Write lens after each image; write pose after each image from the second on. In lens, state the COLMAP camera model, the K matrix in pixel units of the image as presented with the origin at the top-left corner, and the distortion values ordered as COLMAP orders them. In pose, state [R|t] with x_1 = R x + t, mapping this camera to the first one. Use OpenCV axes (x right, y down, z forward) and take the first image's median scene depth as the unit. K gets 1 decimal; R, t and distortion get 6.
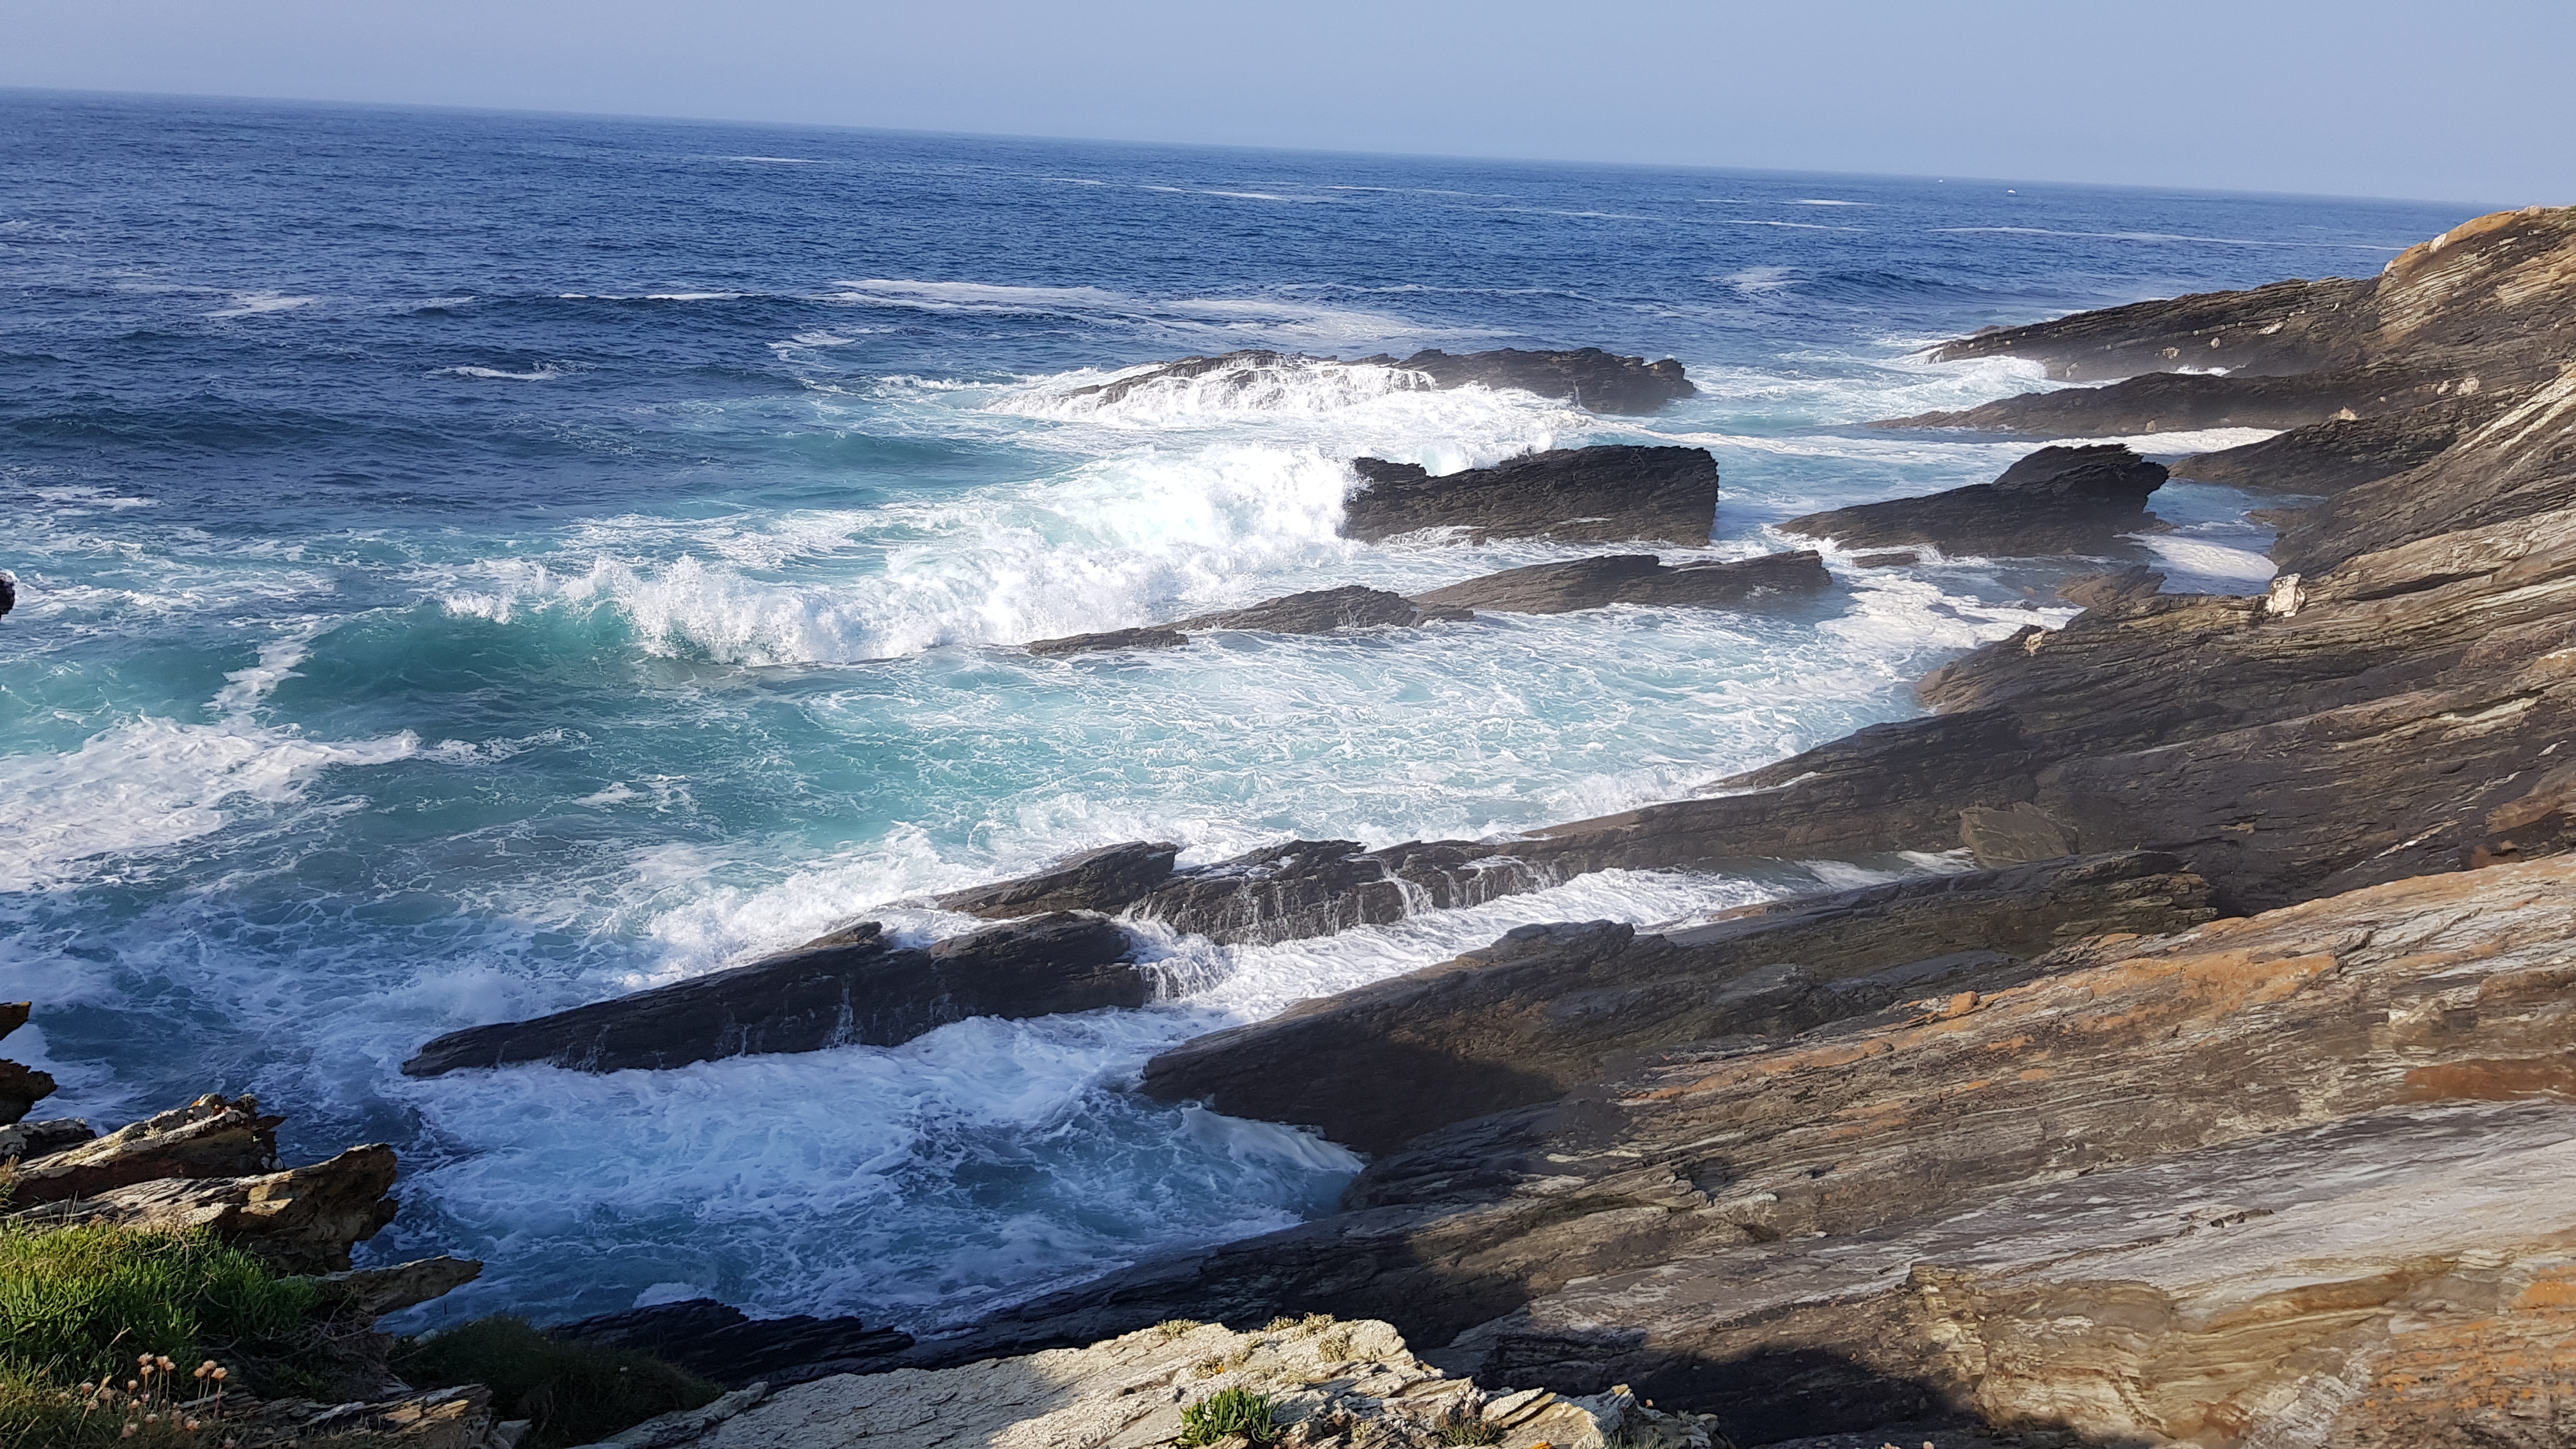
lens RADIAL K [[1874.5, 0, 1187.1], [0, 1874.5, 722.6], [0, 0, 1]] dist [0.009535, -0.052205]
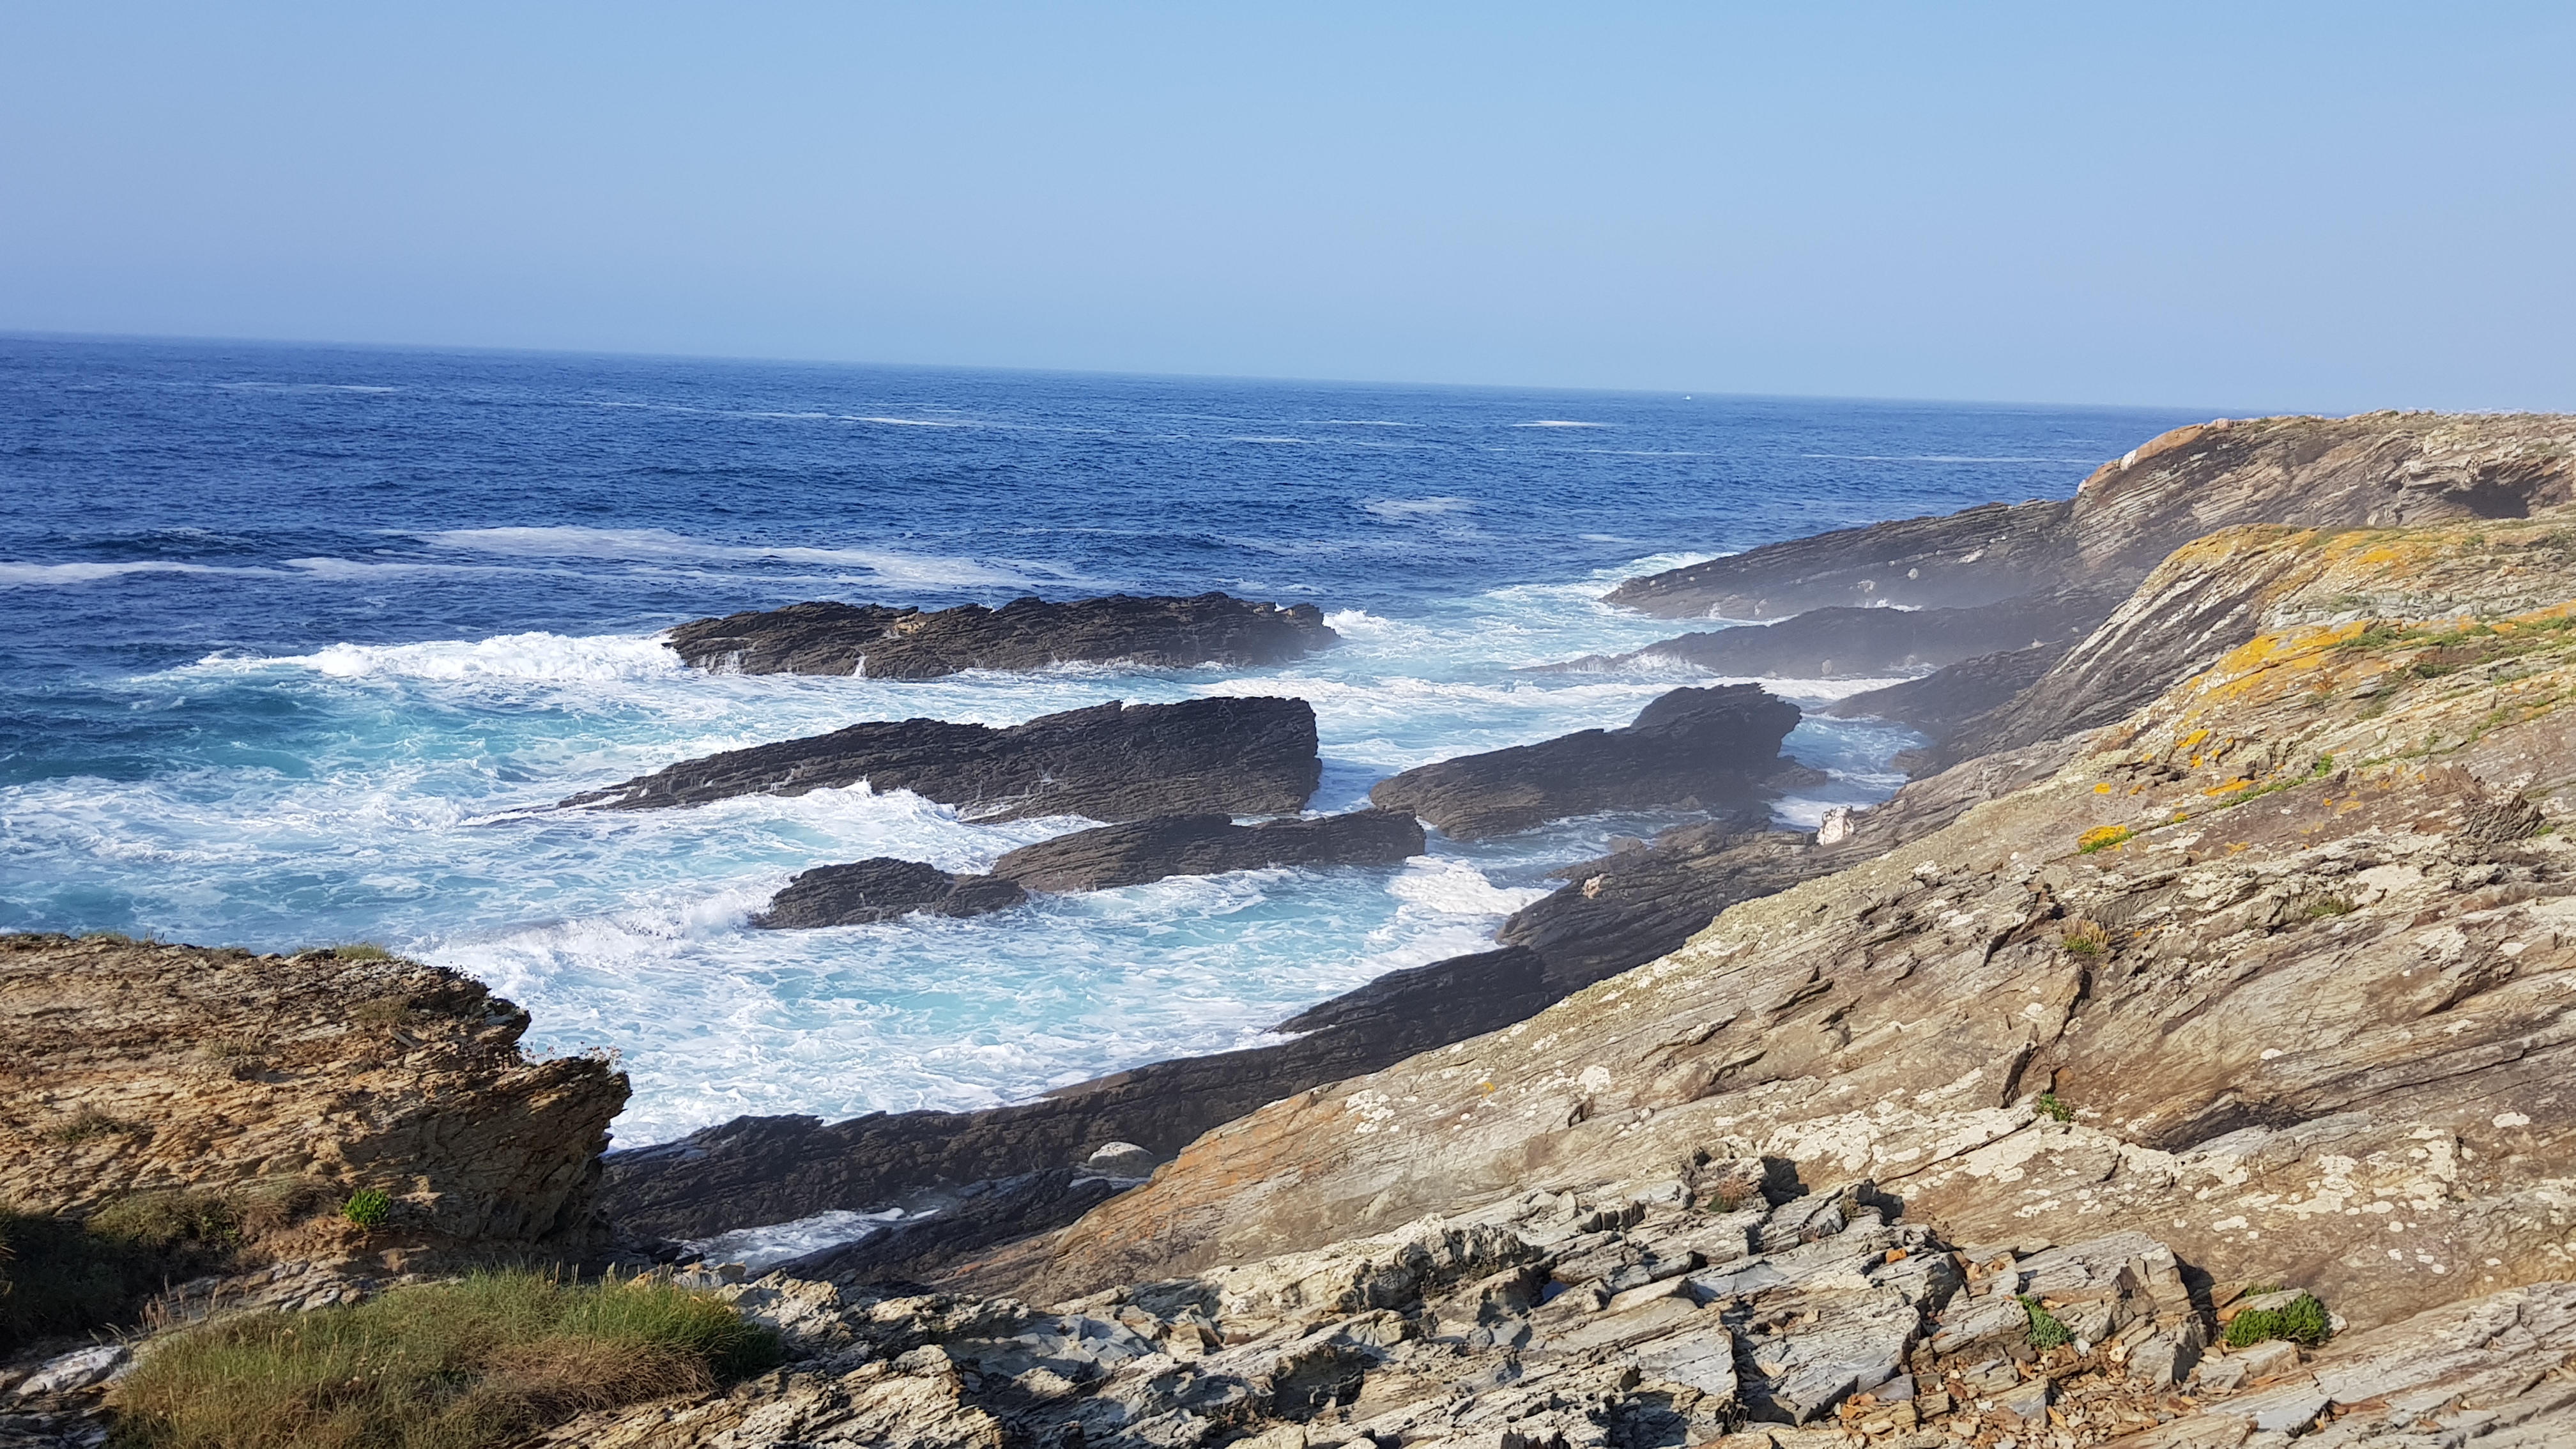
lens RADIAL K [[2325.1, 0, 1174.0], [0, 2325.1, 727.0], [0, 0, 1]] dist [0.040378, -0.091823]
pose [[0.985022, -0.024677, 0.170652, 0.050725], [0.048439, 0.989454, -0.136512, 0.026676], [-0.165483, 0.142733, 0.975829, -0.111547]]
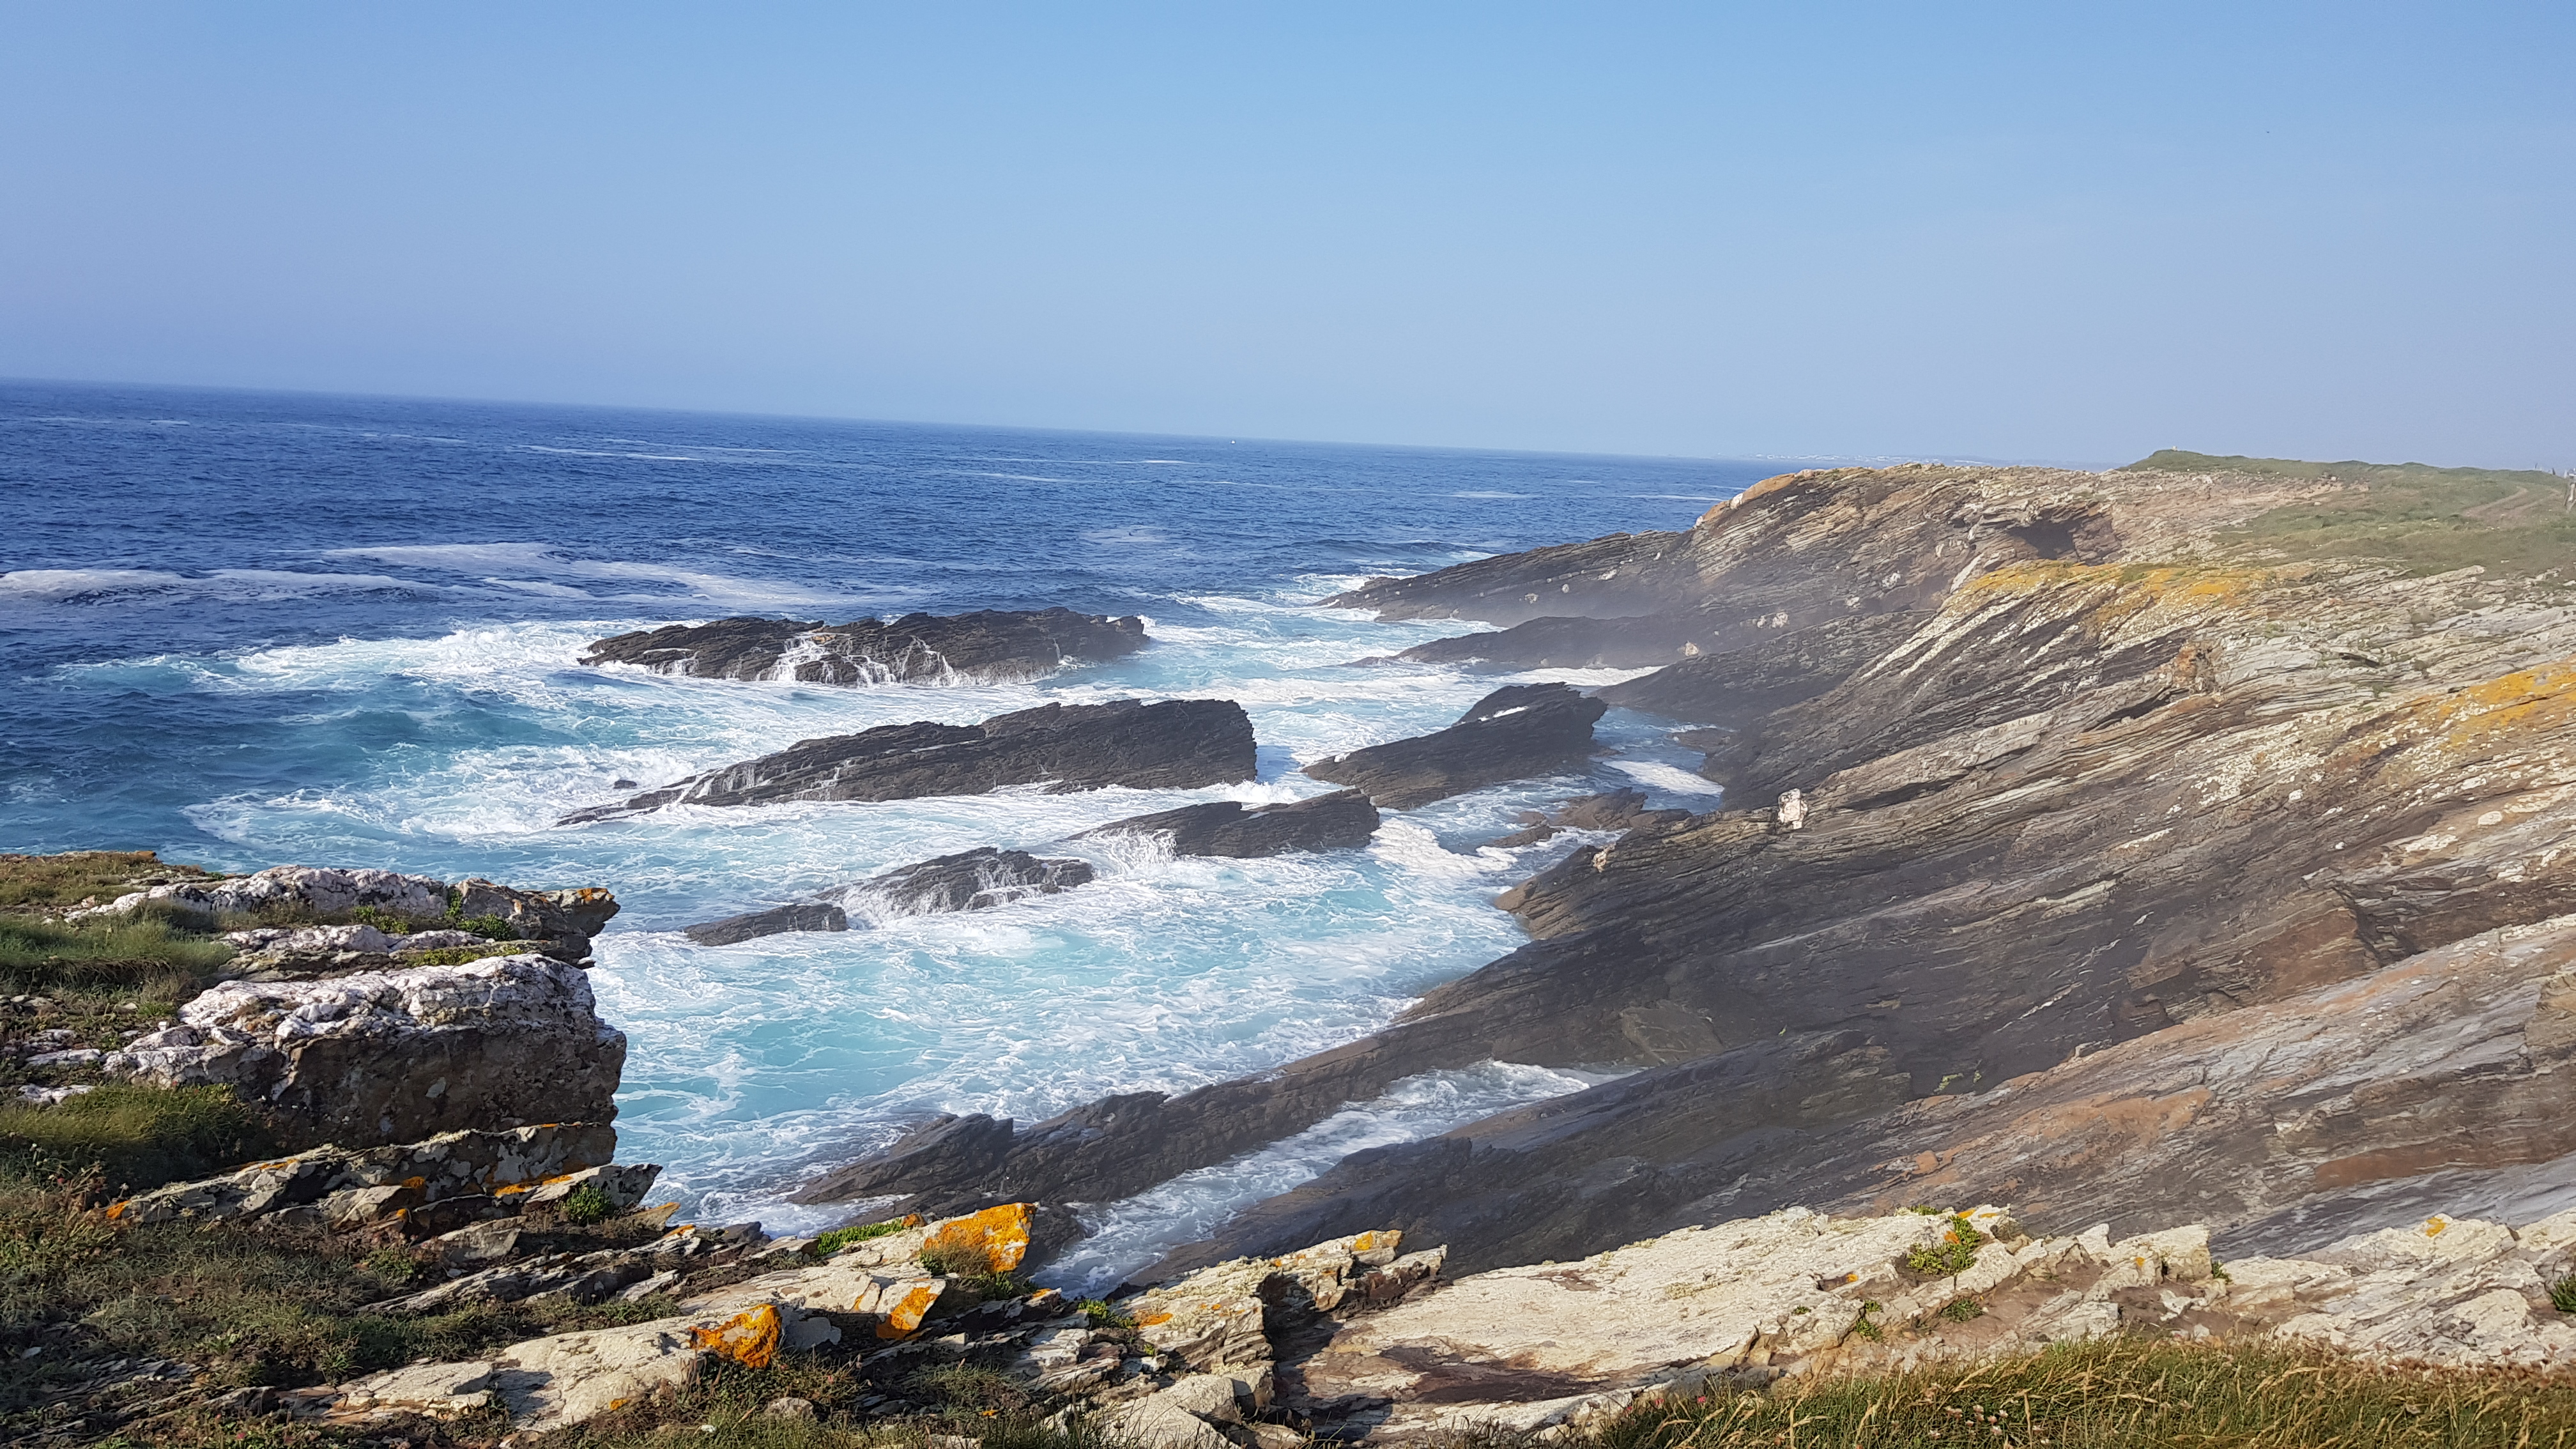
lens RADIAL K [[1874.5, 0, 1187.1], [0, 1874.5, 722.6], [0, 0, 1]] dist [0.009535, -0.052205]
pose [[0.951208, -0.038145, 0.306182, -0.135664], [0.078564, 0.989564, -0.120790, -0.007707], [-0.298379, 0.138951, 0.944279, -0.015963]]
